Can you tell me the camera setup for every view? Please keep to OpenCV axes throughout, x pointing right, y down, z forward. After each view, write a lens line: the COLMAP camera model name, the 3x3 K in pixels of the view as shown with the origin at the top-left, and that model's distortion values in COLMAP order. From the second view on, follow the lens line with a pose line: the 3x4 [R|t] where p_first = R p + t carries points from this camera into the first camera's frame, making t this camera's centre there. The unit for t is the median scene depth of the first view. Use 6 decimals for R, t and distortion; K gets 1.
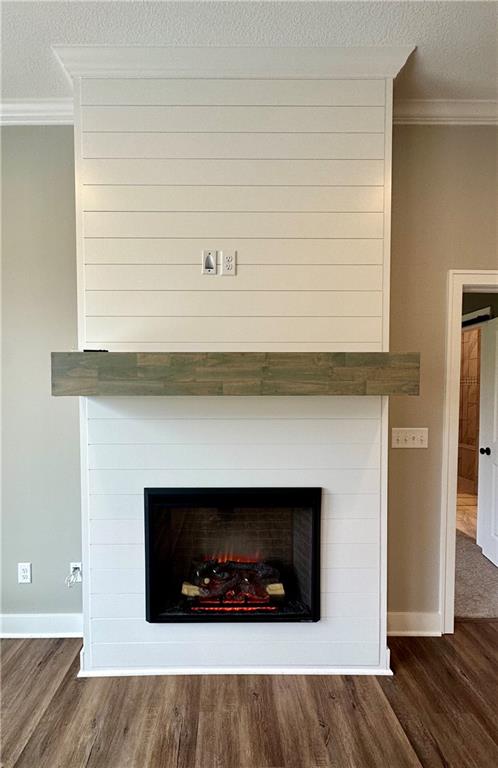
lens RADIAL K [[322.9, 0, 225.6], [0, 322.9, 400.9], [0, 0, 1]] dist [-0.000594, -0.000146]
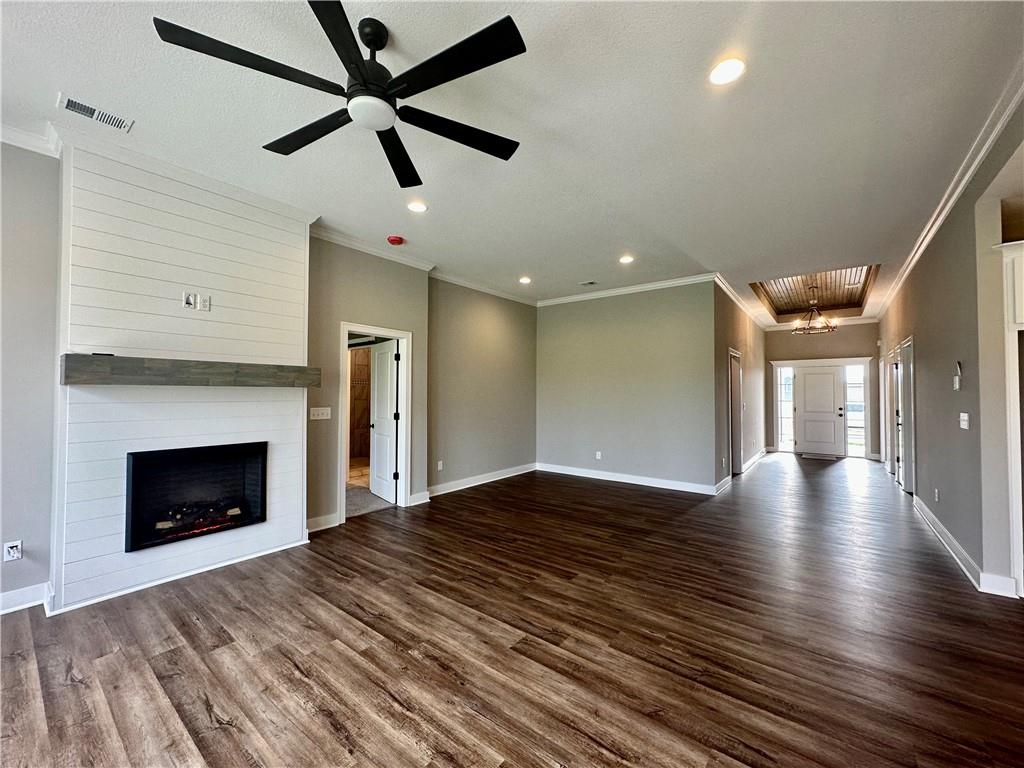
lens RADIAL K [[407.6, 0, 513.3], [0, 407.6, 385.1], [0, 0, 1]] dist [-0.002290, 0.000553]
pose [[0.615607, 0.018571, 0.787835, -0.602225], [0.020706, 0.998996, -0.039729, 0.081823], [-0.787781, 0.040771, 0.614604, -1.355658]]
